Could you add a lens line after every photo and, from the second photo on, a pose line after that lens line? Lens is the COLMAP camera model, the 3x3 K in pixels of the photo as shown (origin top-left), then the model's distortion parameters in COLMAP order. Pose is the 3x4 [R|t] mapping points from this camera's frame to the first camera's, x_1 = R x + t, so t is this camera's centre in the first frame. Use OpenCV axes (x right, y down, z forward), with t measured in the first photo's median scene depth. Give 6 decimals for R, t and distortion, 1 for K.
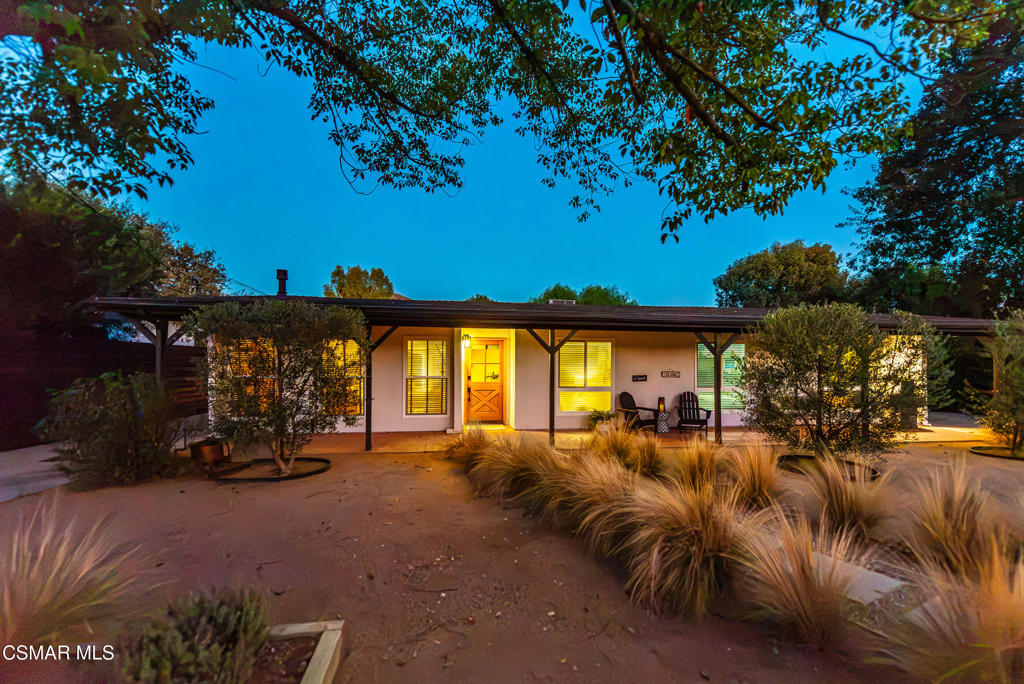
lens RADIAL K [[428.8, 0, 512.3], [0, 428.8, 345.6], [0, 0, 1]] dist [0.001701, -0.000037]
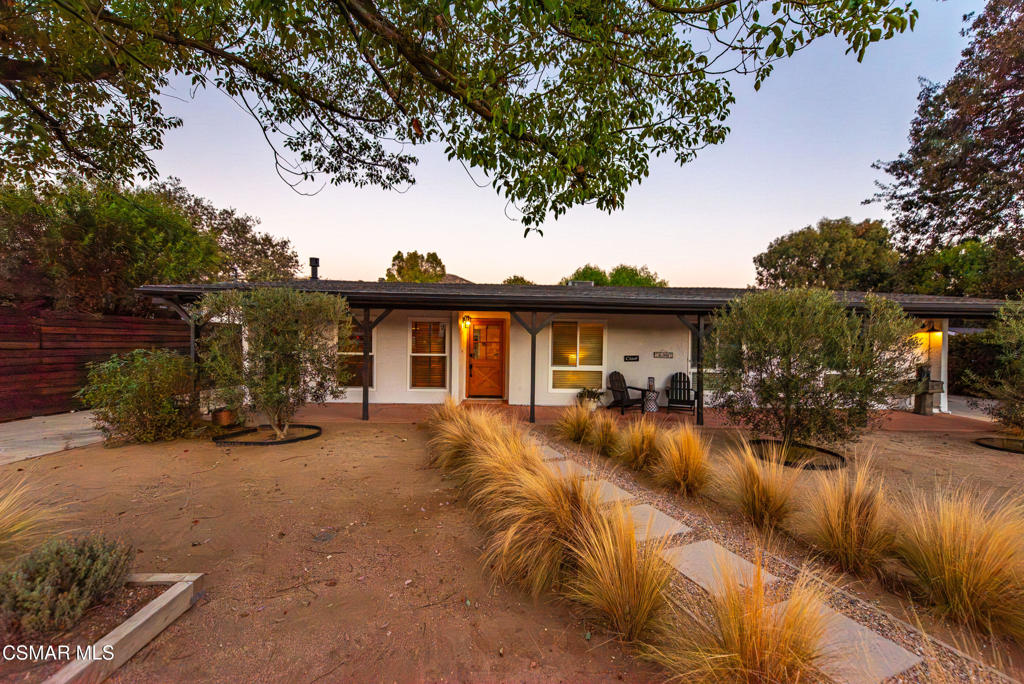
lens RADIAL K [[400.6, 0, 512.0], [0, 400.6, 329.1], [0, 0, 1]] dist [-0.000757, -0.000205]
pose [[0.992241, 0.006469, -0.124162, 0.131561], [-0.004355, 0.999841, 0.017292, -0.009933], [0.124254, -0.016617, 0.992111, 0.009447]]
